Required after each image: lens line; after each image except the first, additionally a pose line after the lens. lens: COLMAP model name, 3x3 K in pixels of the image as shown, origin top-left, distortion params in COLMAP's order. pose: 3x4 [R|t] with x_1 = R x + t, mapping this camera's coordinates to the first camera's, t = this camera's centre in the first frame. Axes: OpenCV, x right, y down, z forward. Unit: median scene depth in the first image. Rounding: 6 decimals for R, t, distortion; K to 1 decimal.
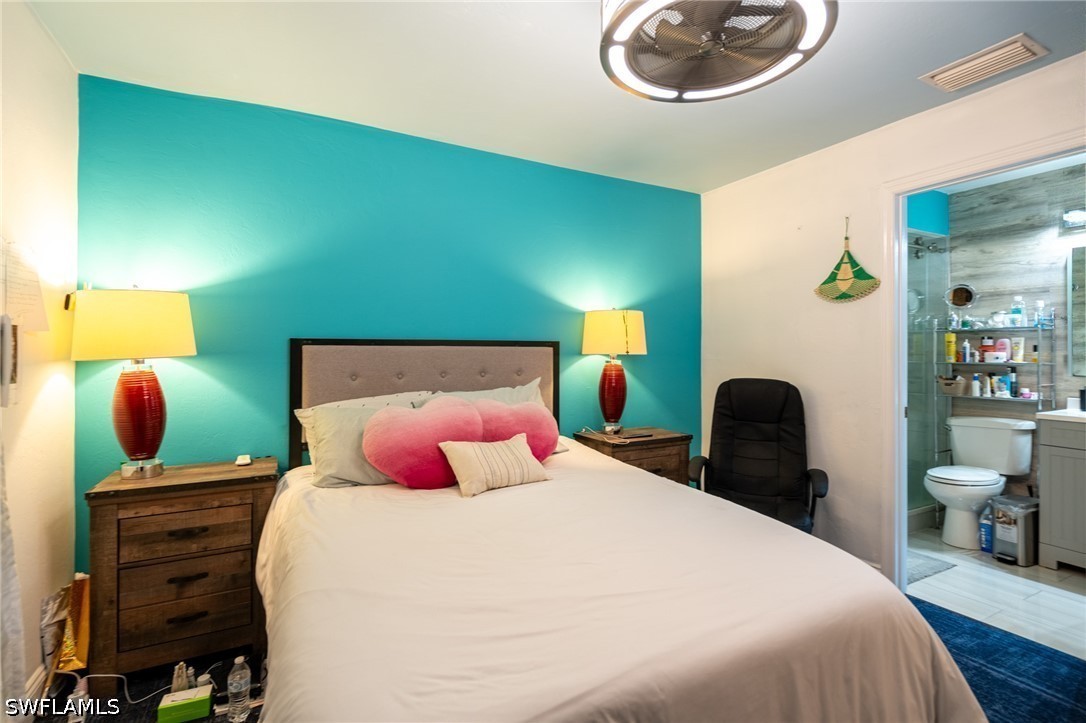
lens RADIAL K [[526.1, 0, 546.6], [0, 526.1, 346.2], [0, 0, 1]] dist [0.000899, 0.000281]
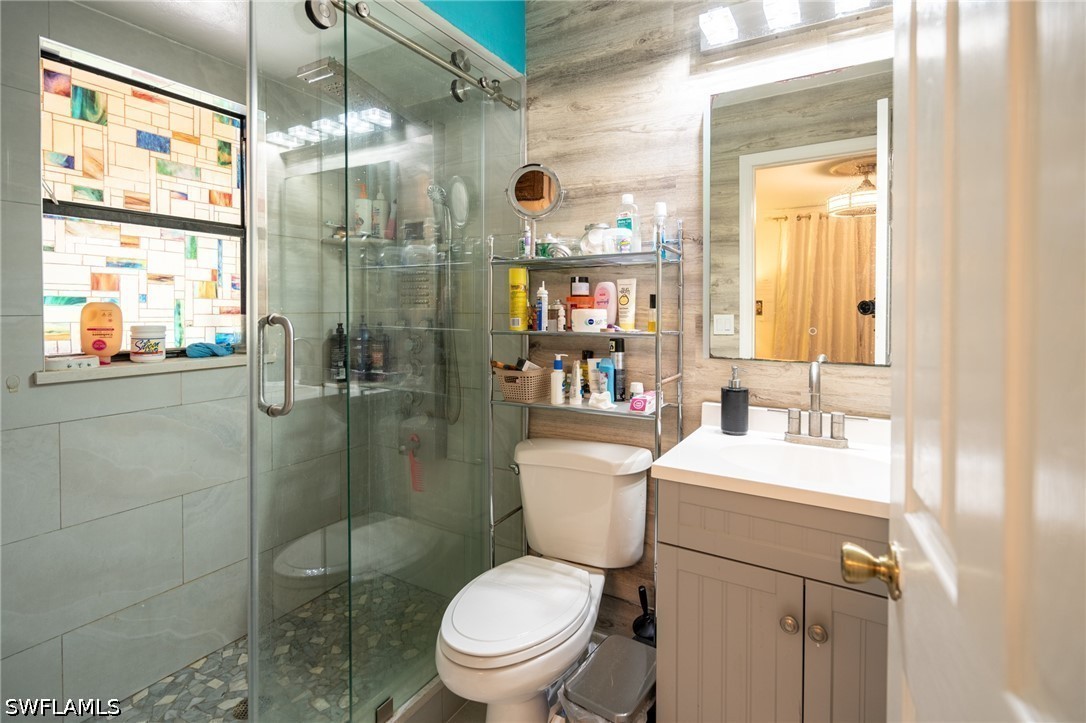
lens RADIAL K [[518.5, 0, 544.2], [0, 518.5, 297.3], [0, 0, 1]] dist [-0.001139, 0.000389]
pose [[0.857326, 0.007285, 0.514722, 0.571208], [-0.006505, 0.999973, -0.003318, 0.002386], [-0.514733, -0.000504, 0.857350, 0.615556]]
